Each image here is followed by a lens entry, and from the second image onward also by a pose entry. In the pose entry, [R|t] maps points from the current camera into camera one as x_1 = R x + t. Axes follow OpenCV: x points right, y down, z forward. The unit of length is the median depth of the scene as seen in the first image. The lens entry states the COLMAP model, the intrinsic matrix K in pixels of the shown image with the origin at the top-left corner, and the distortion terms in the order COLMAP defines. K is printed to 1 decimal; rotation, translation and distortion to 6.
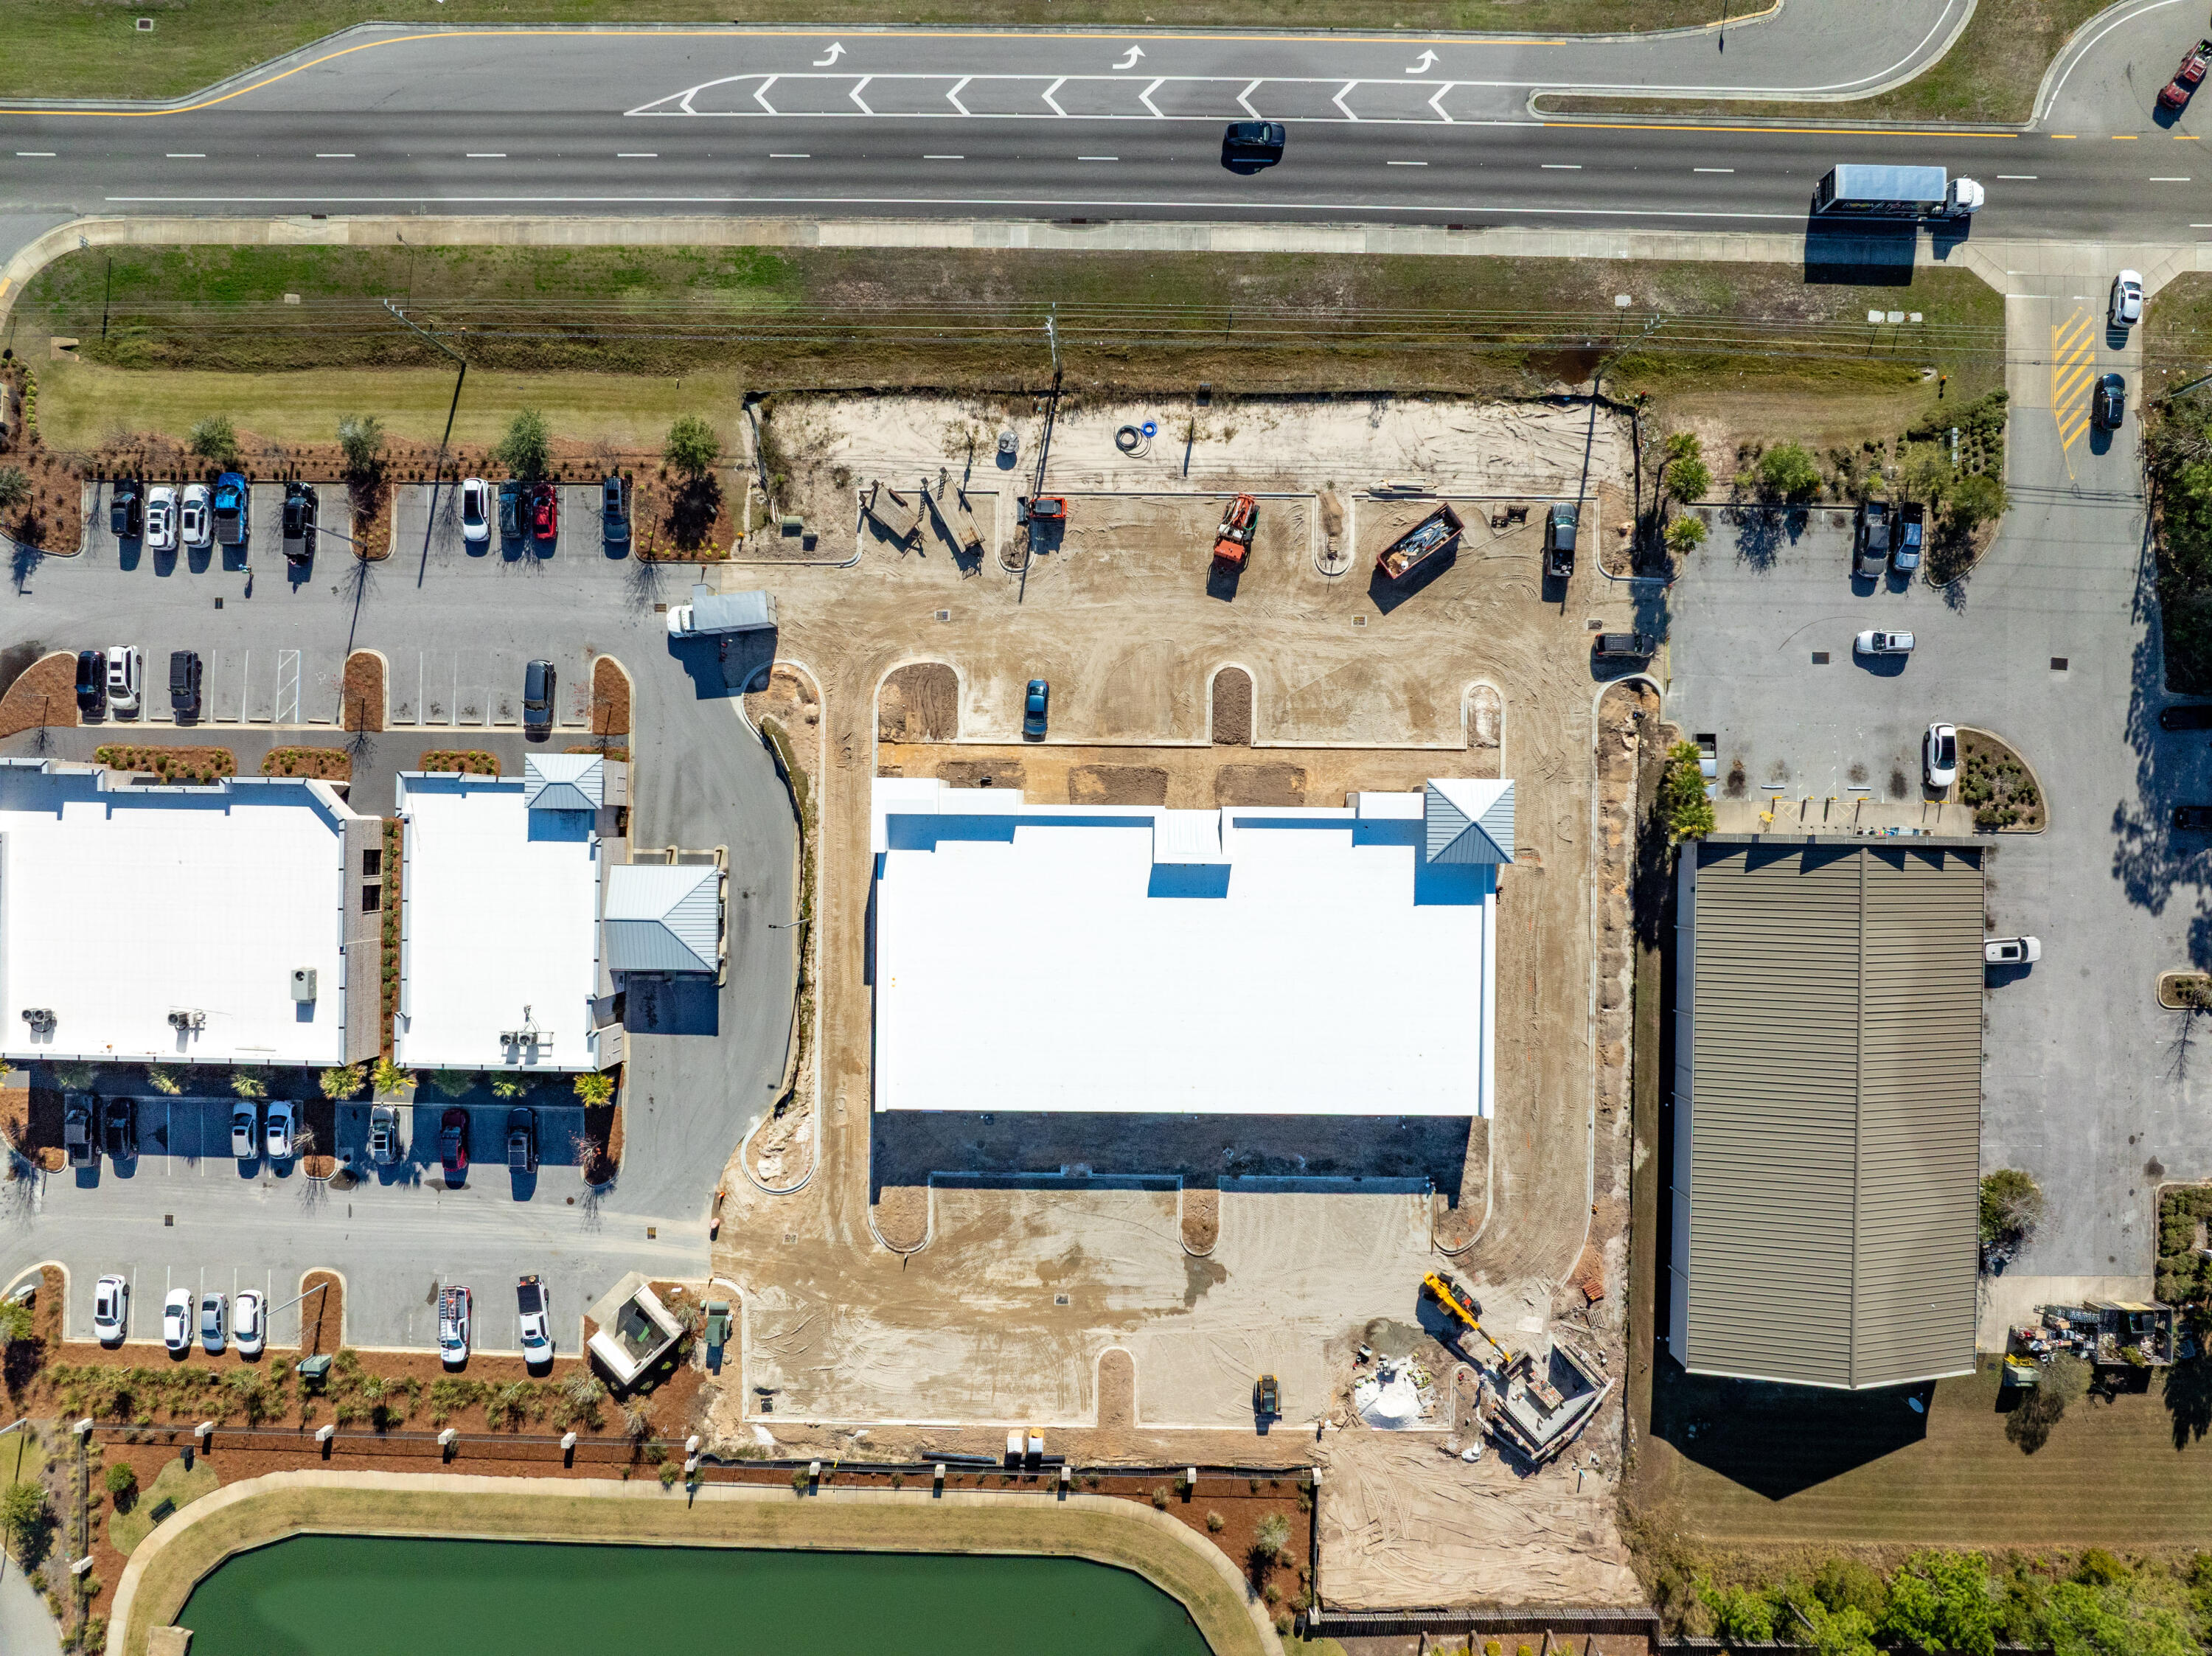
lens RADIAL K [[1557.2, 0, 1108.3], [0, 1557.2, 824.1], [0, 0, 1]] dist [-0.034212, -0.006957]
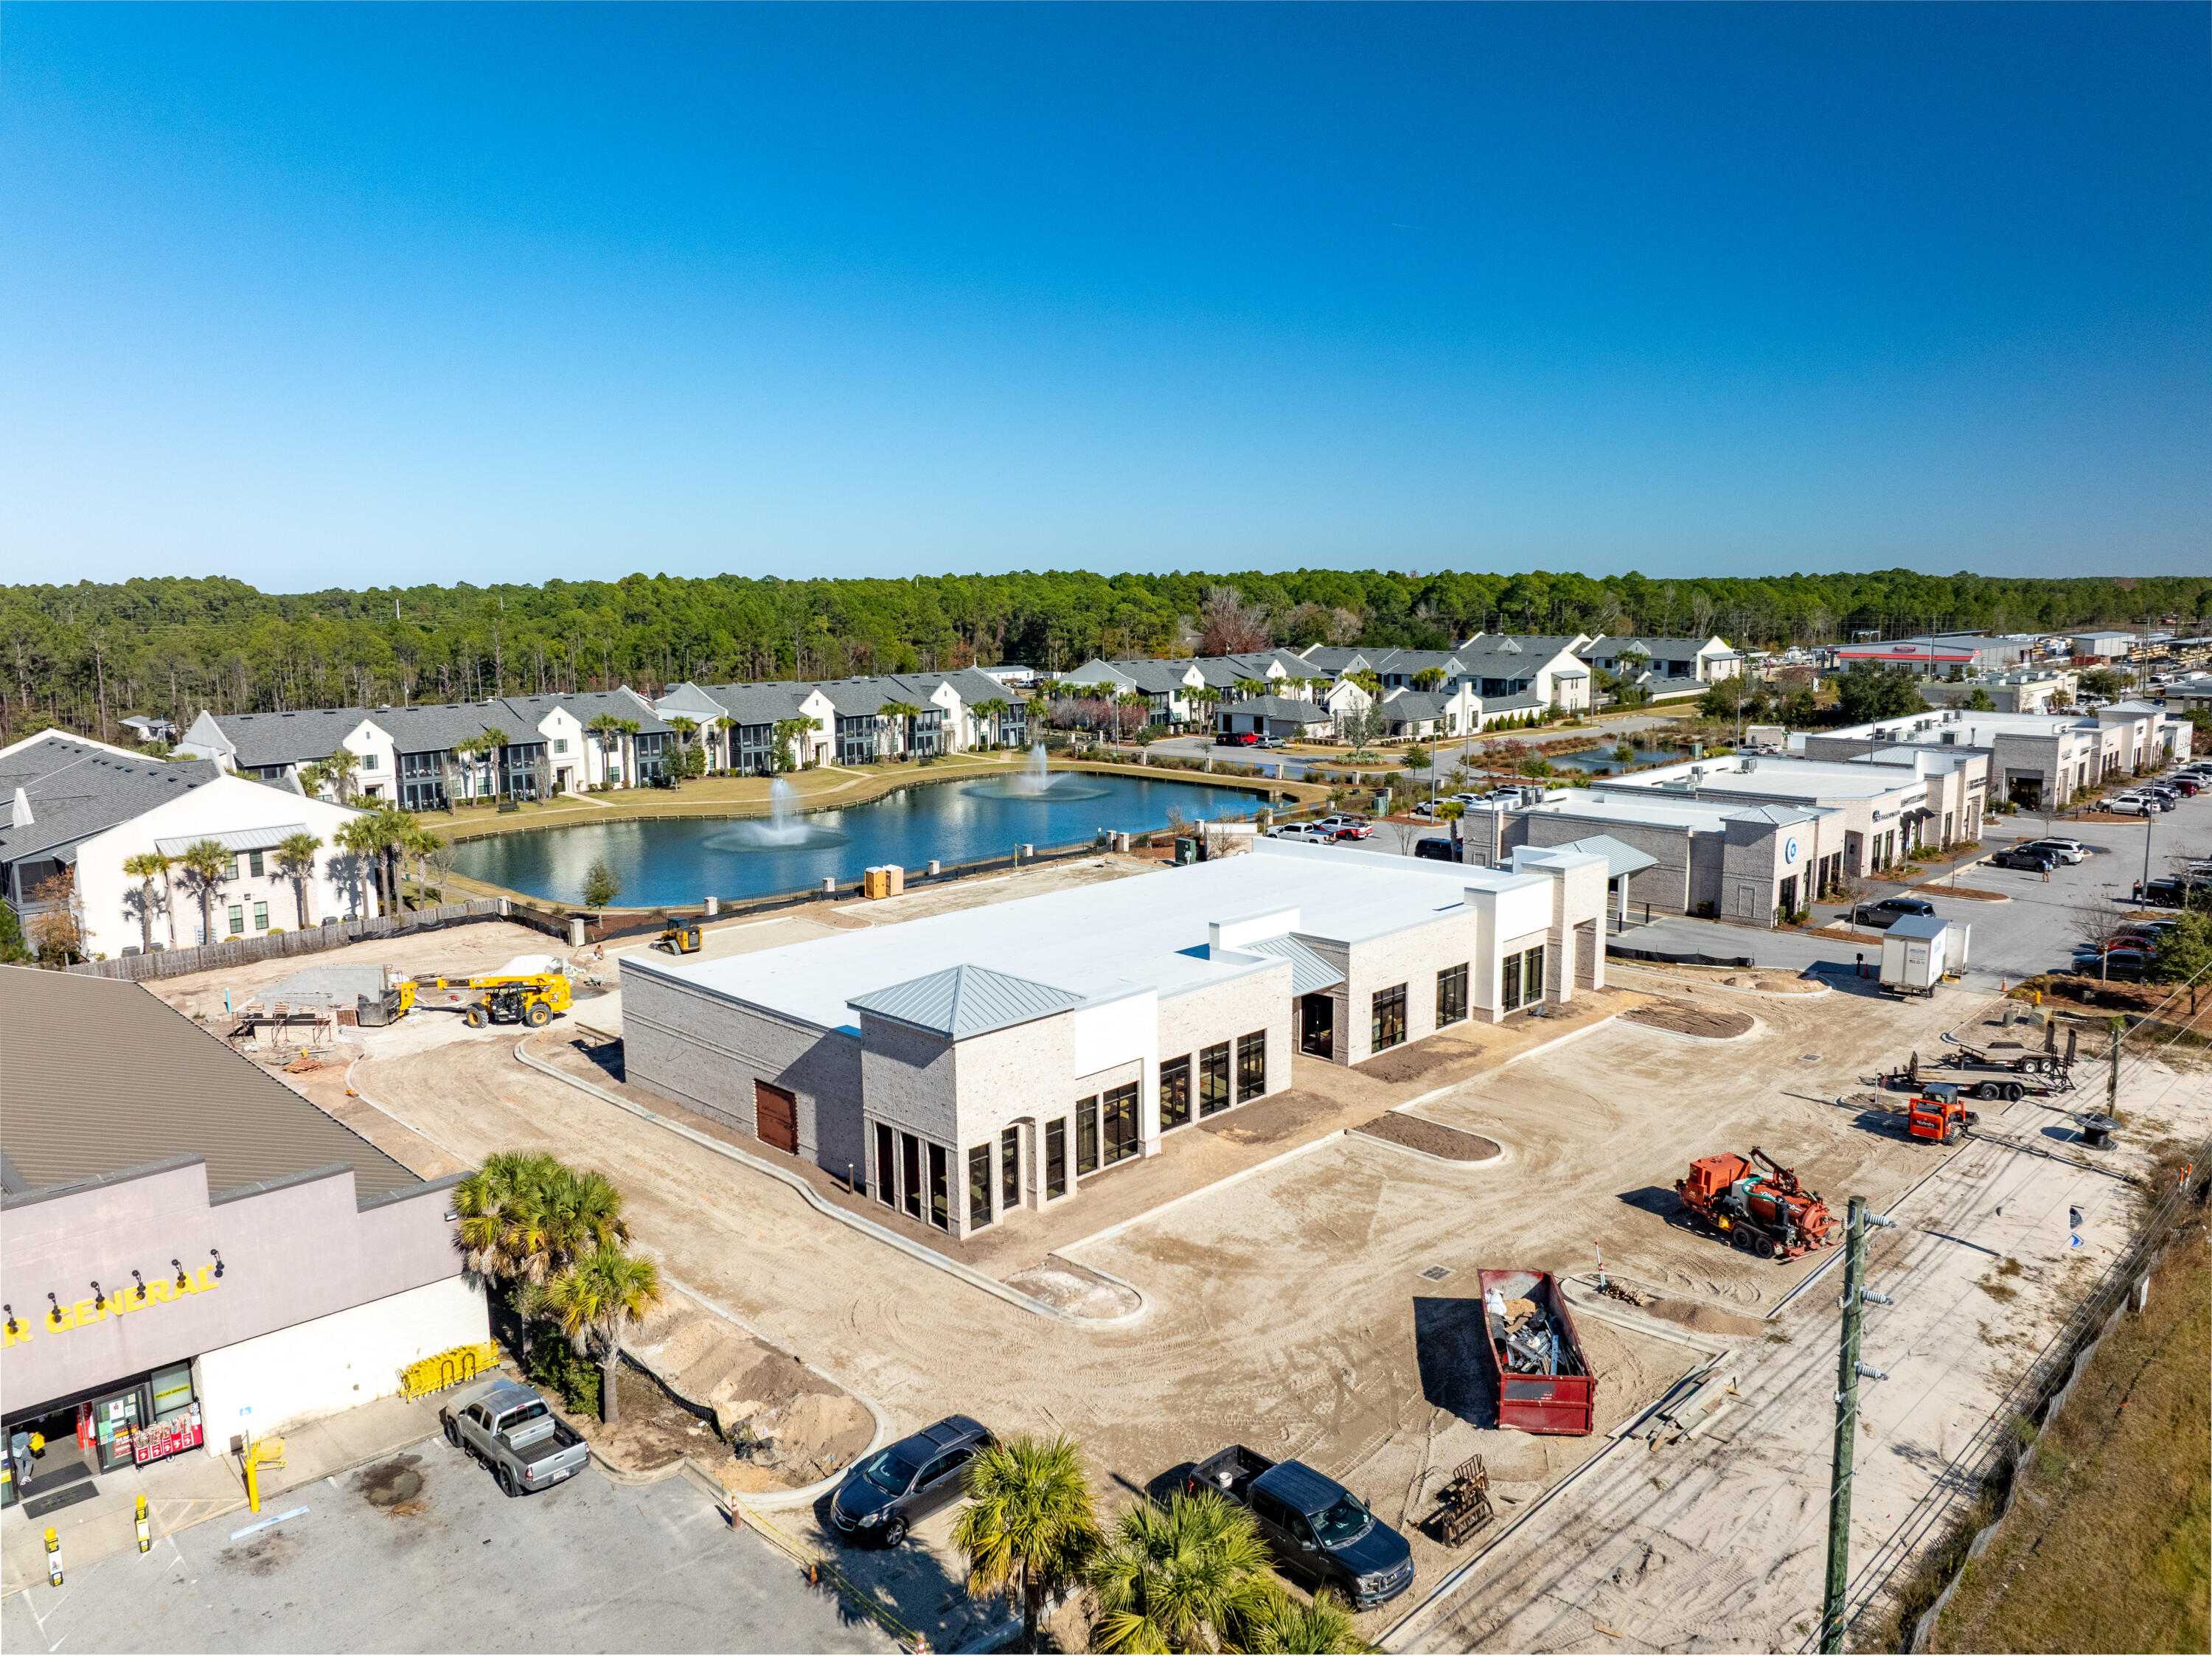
lens RADIAL K [[1557.2, 0, 1111.3], [0, 1557.2, 814.8], [0, 0, 1]] dist [-0.034212, -0.006957]
pose [[-0.694753, 0.119097, -0.709320, 0.512609], [-0.719087, -0.094101, 0.688519, -0.349174], [0.015252, 0.988413, 0.151018, 0.808366]]
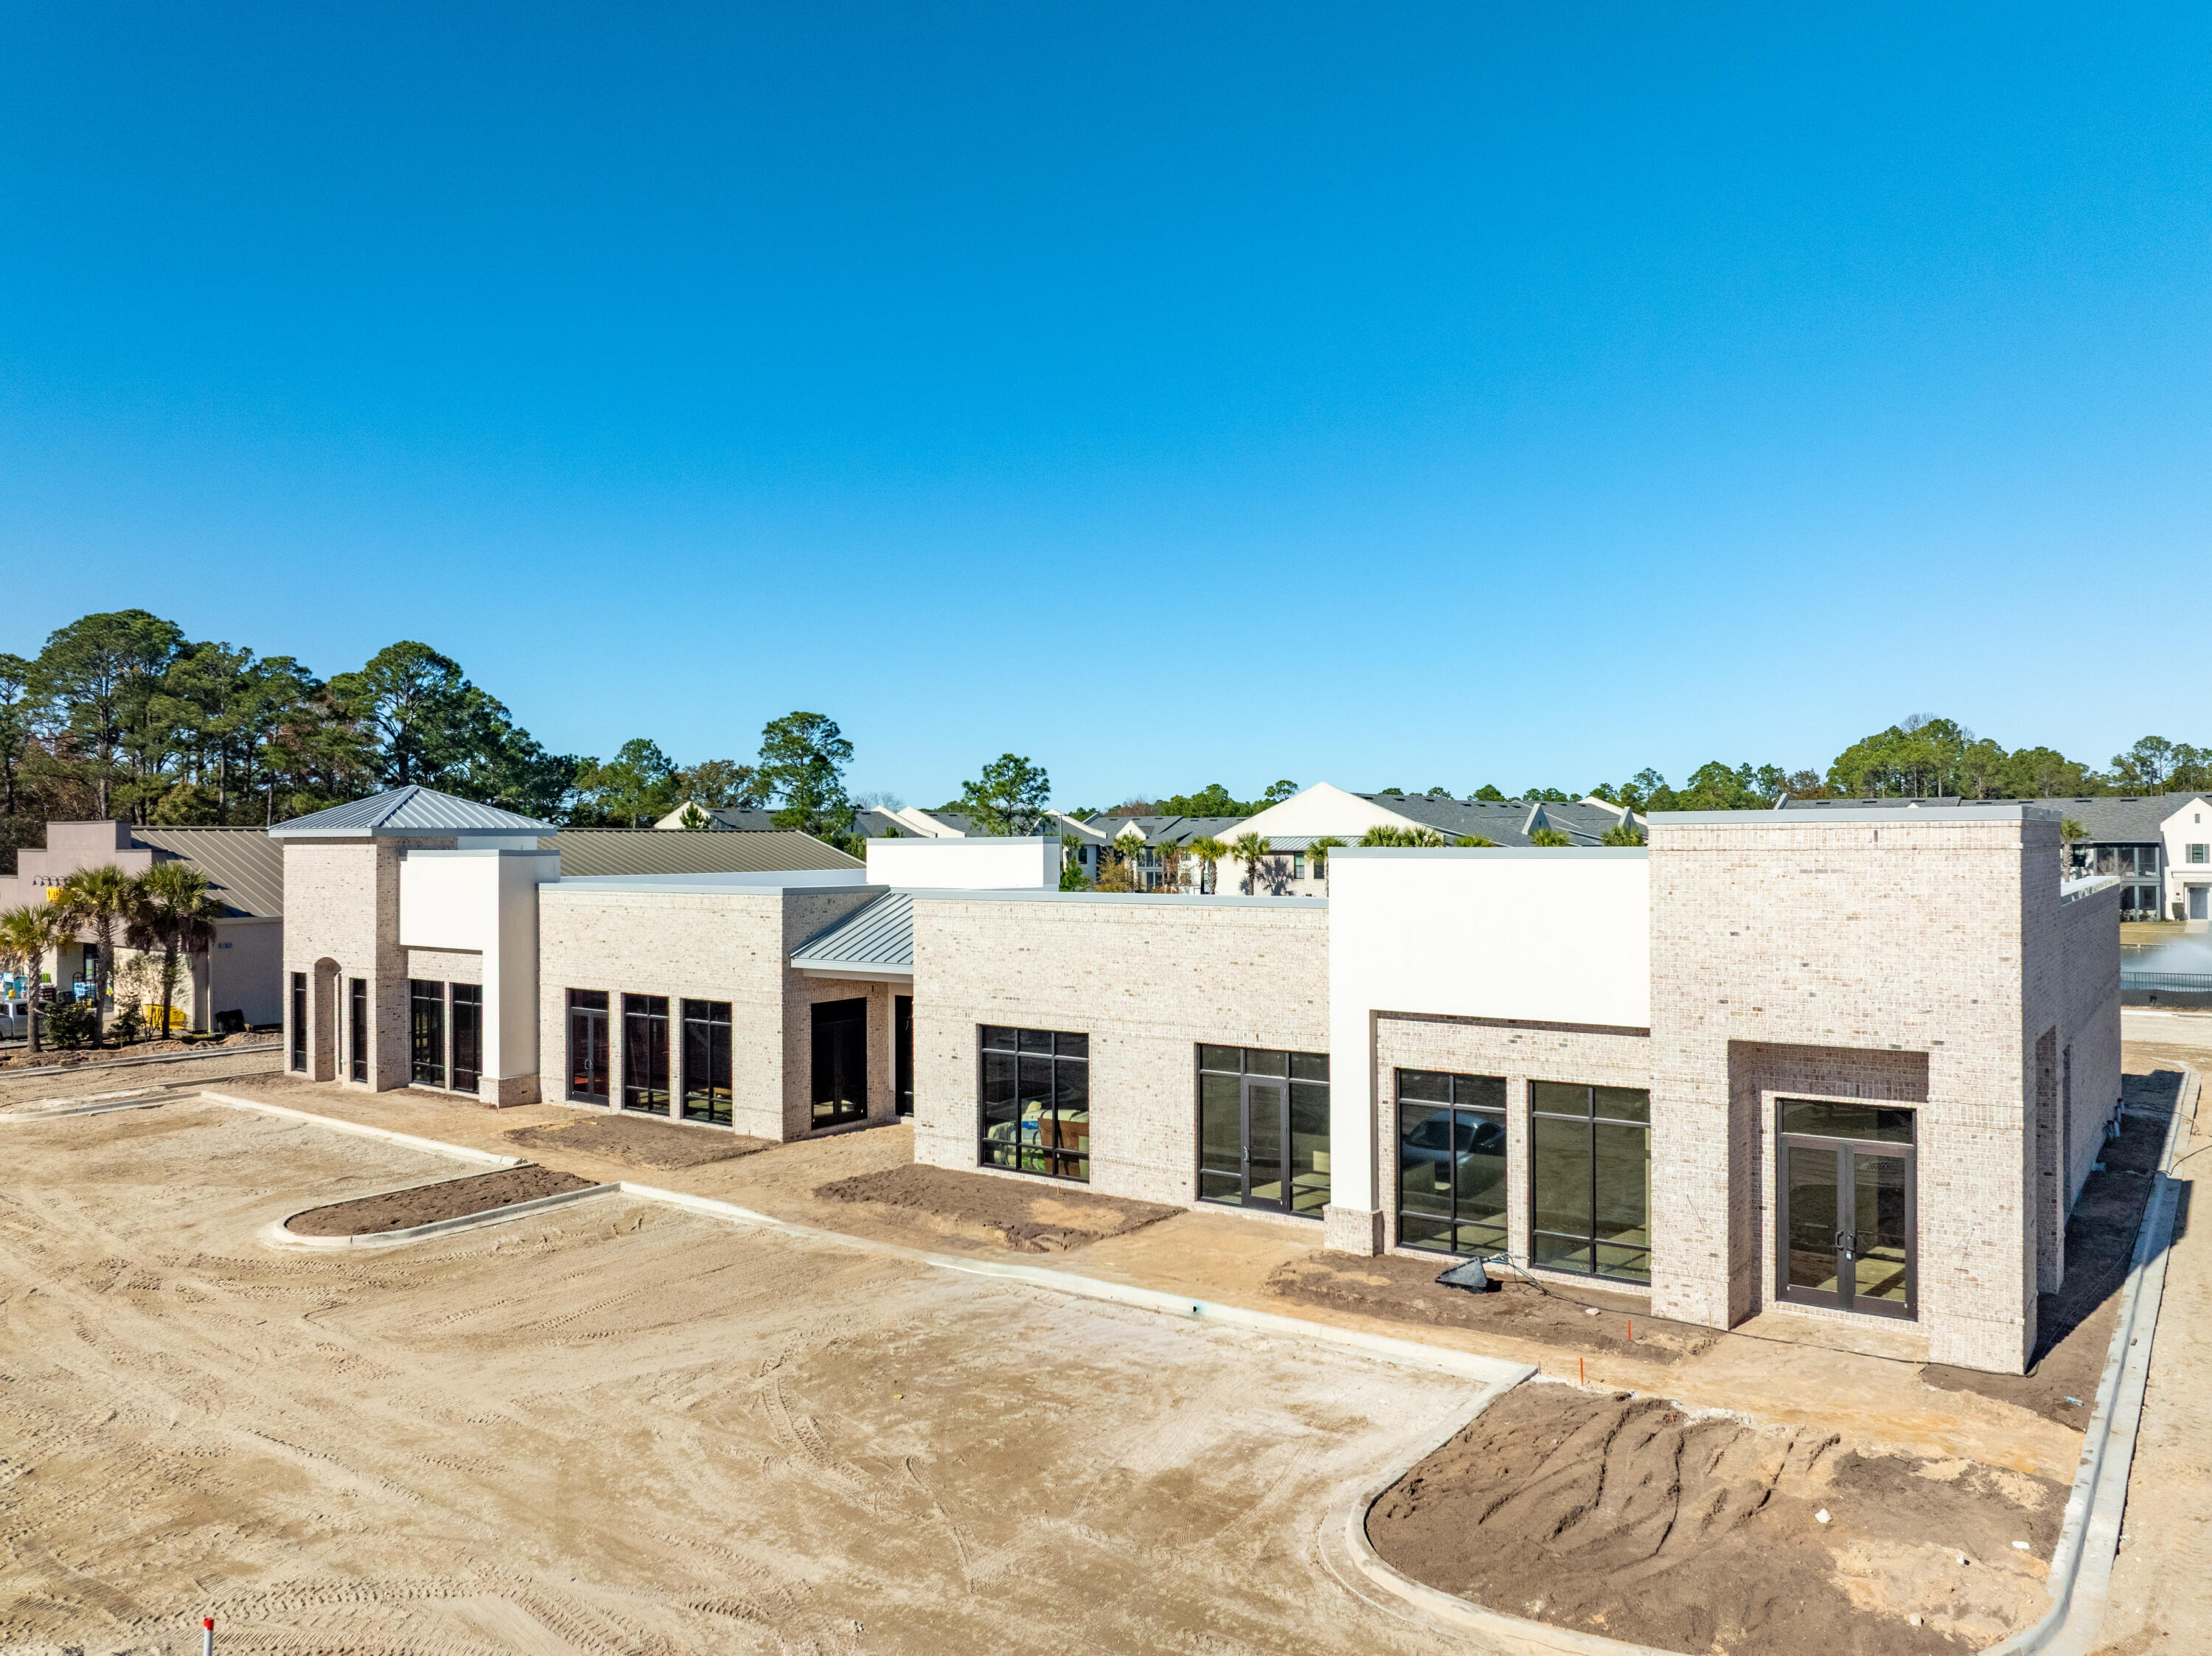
lens RADIAL K [[1557.2, 0, 1118.5], [0, 1557.2, 803.3], [0, 0, 1]] dist [-0.034212, -0.006957]
pose [[-0.811061, 0.026793, 0.584348, -0.160391], [0.584842, 0.016858, 0.810972, -0.217574], [0.011878, 0.999499, -0.029343, 0.940304]]
